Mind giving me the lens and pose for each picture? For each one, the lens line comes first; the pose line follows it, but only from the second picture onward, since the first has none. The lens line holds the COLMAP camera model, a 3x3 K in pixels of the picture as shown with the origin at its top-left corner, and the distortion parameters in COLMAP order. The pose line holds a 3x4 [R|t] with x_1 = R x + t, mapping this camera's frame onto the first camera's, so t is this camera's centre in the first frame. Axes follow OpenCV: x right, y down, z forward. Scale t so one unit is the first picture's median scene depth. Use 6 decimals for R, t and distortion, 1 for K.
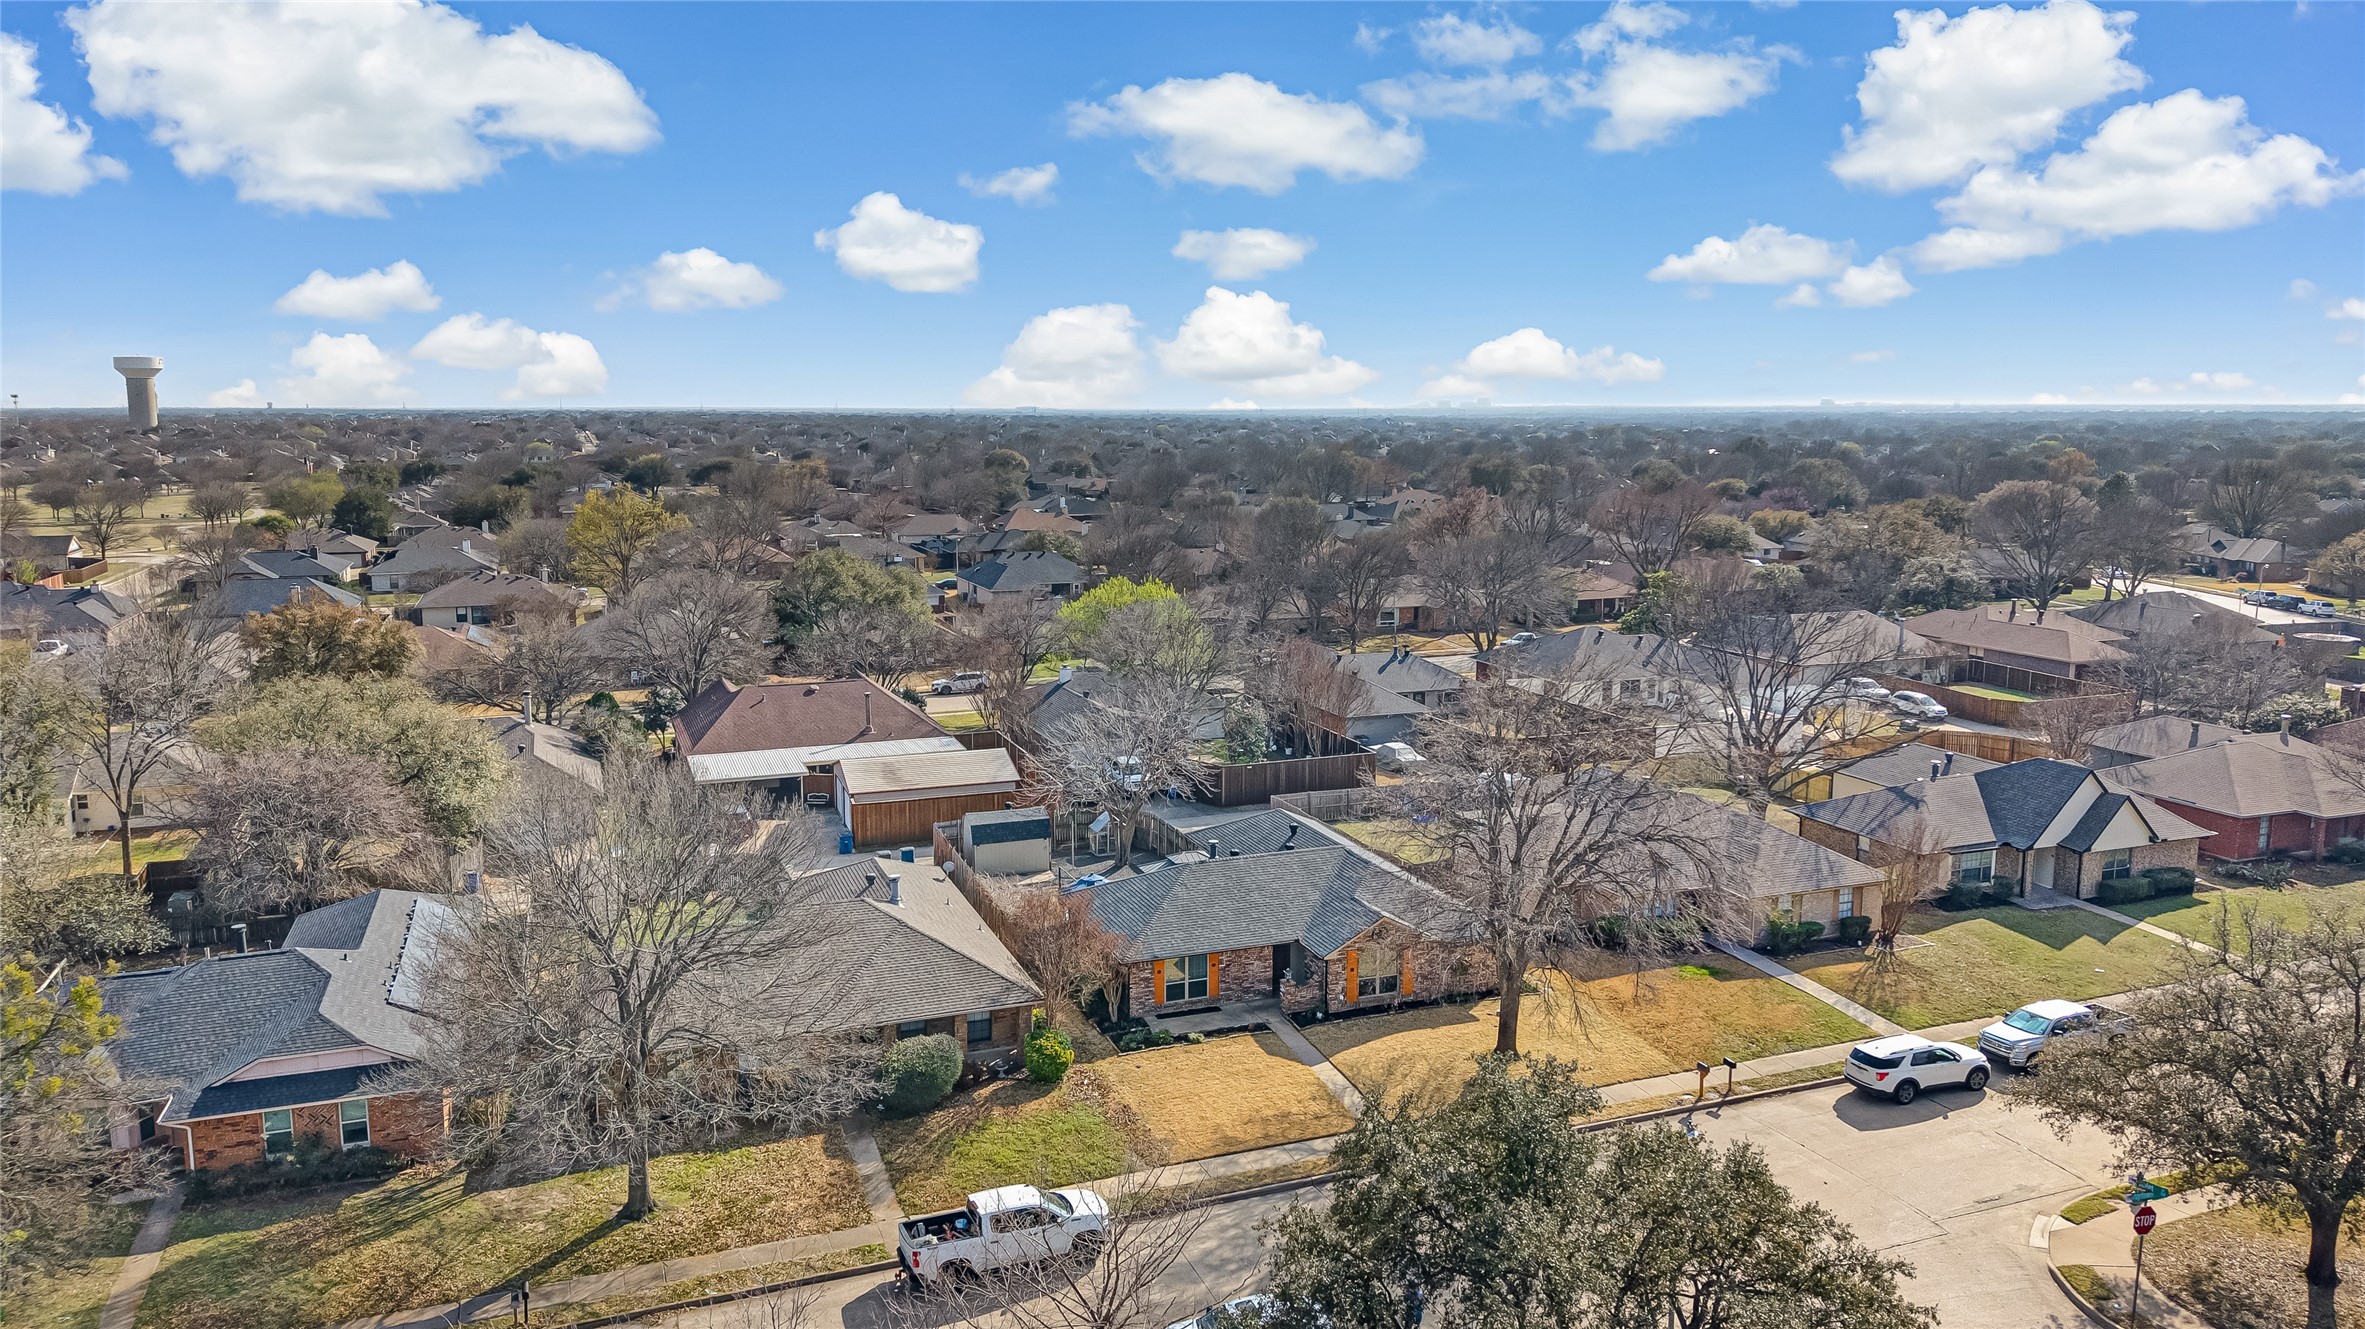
lens RADIAL K [[1668.6, 0, 1186.1], [0, 1668.6, 654.8], [0, 0, 1]] dist [0.026143, -0.008878]
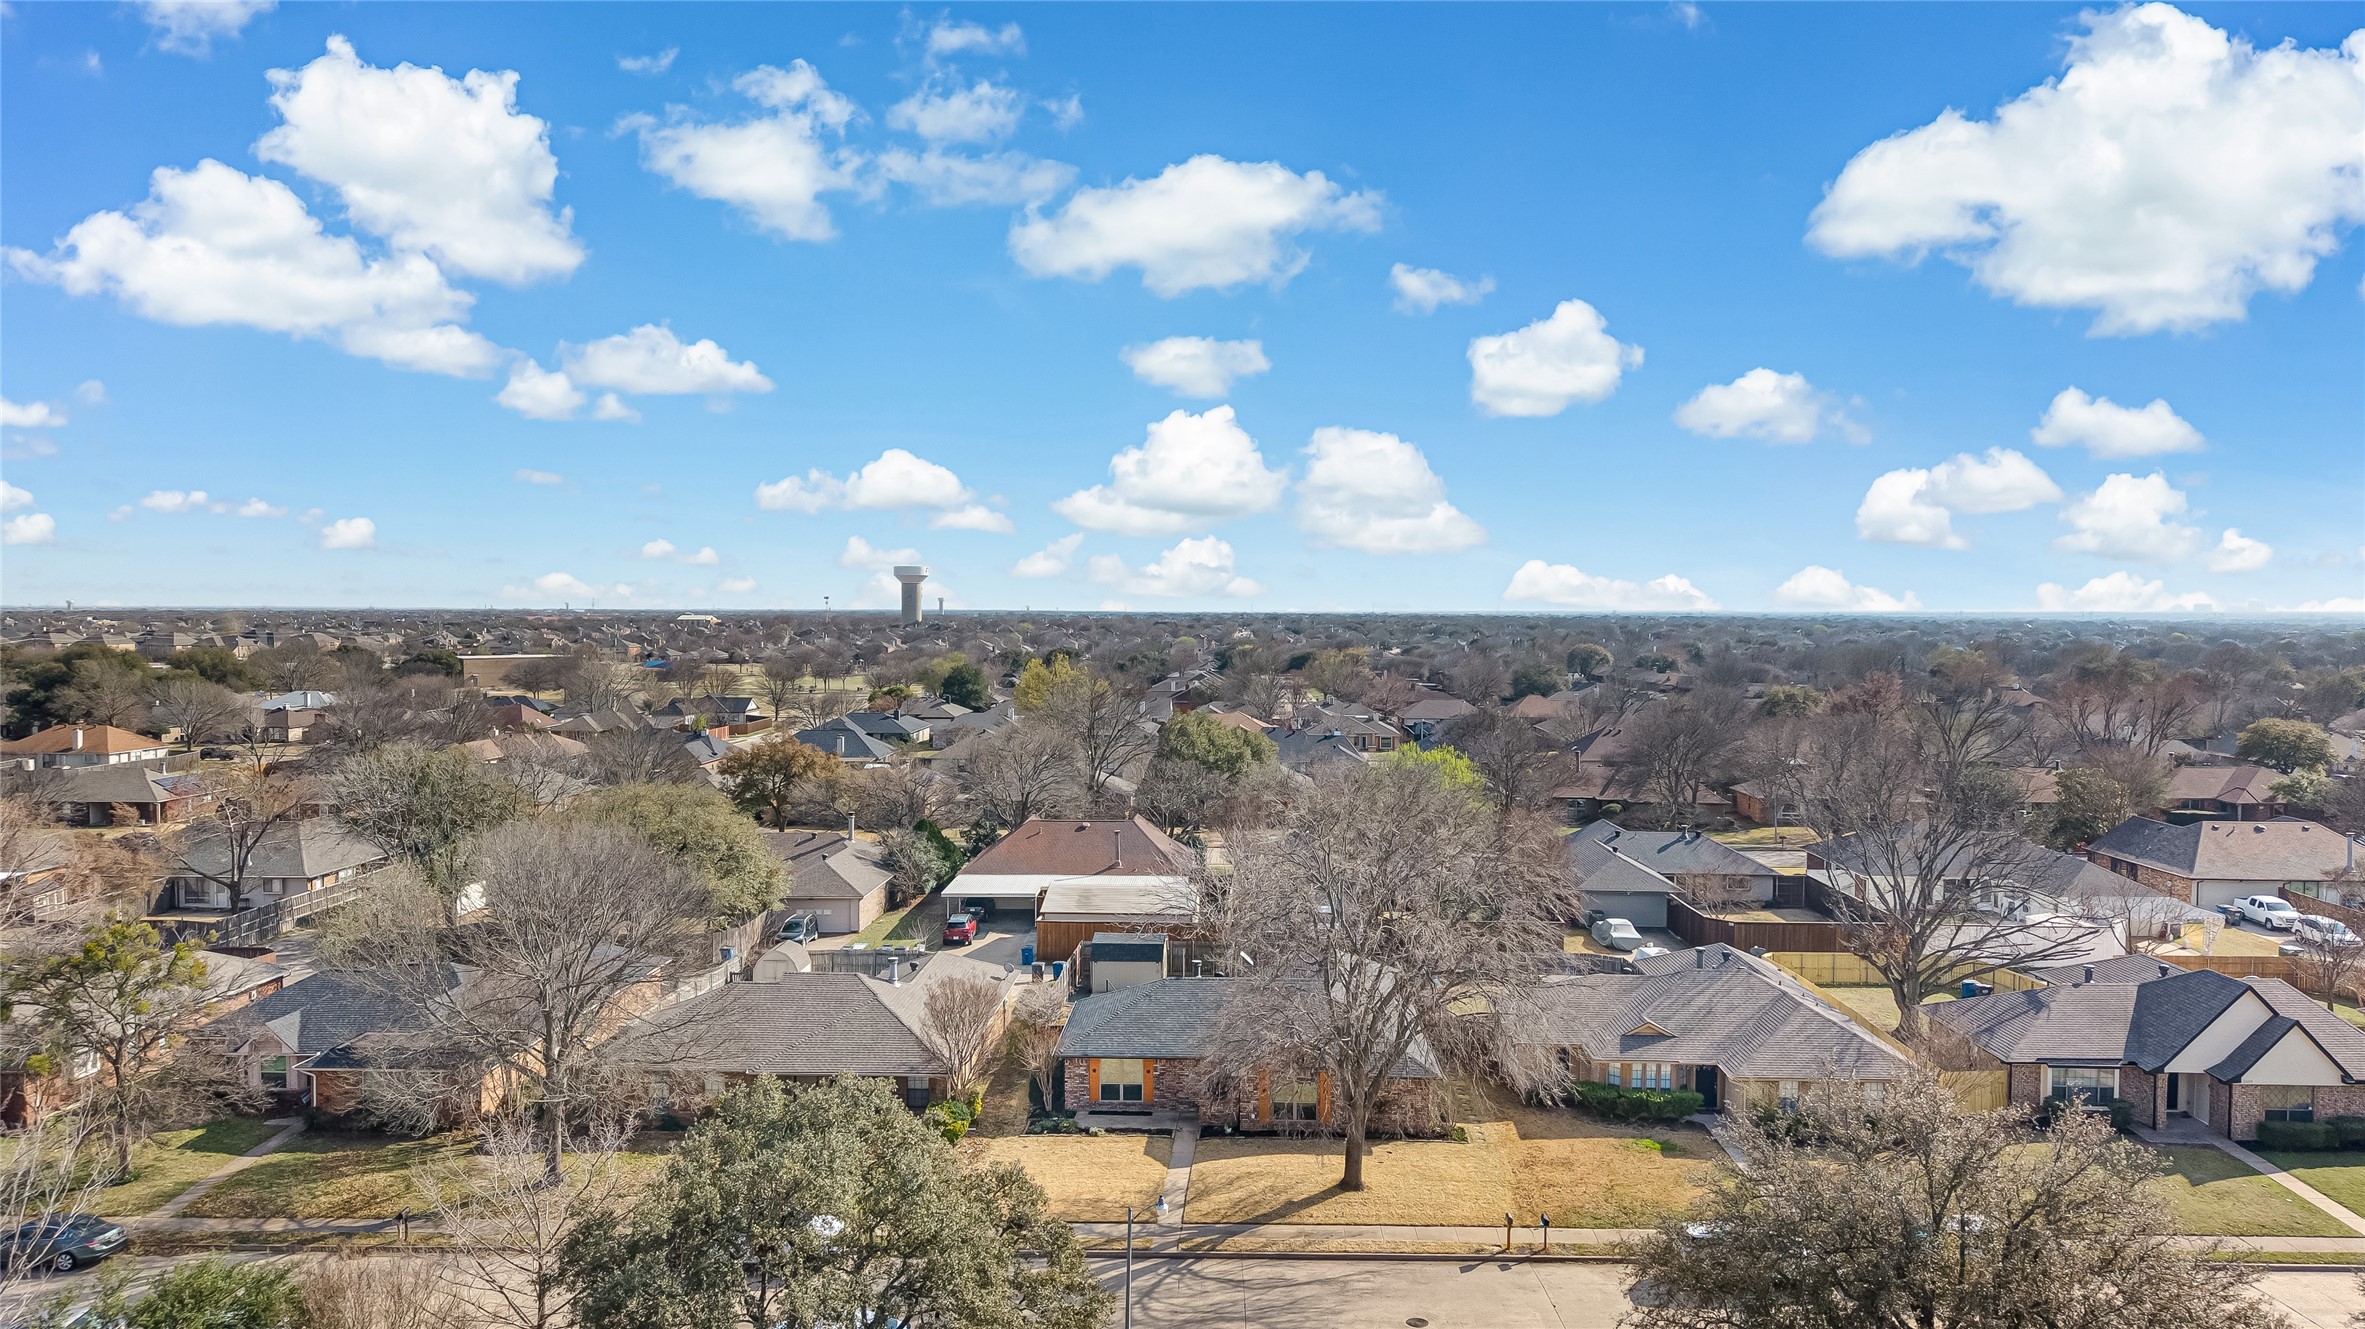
lens RADIAL K [[1668.6, 0, 1183.2], [0, 1668.6, 663.1], [0, 0, 1]] dist [0.026143, -0.008878]
pose [[0.911781, 0.016008, -0.410364, 0.408727], [-0.063957, 0.992583, -0.103386, 0.031731], [0.405665, 0.120511, 0.906042, 0.011176]]
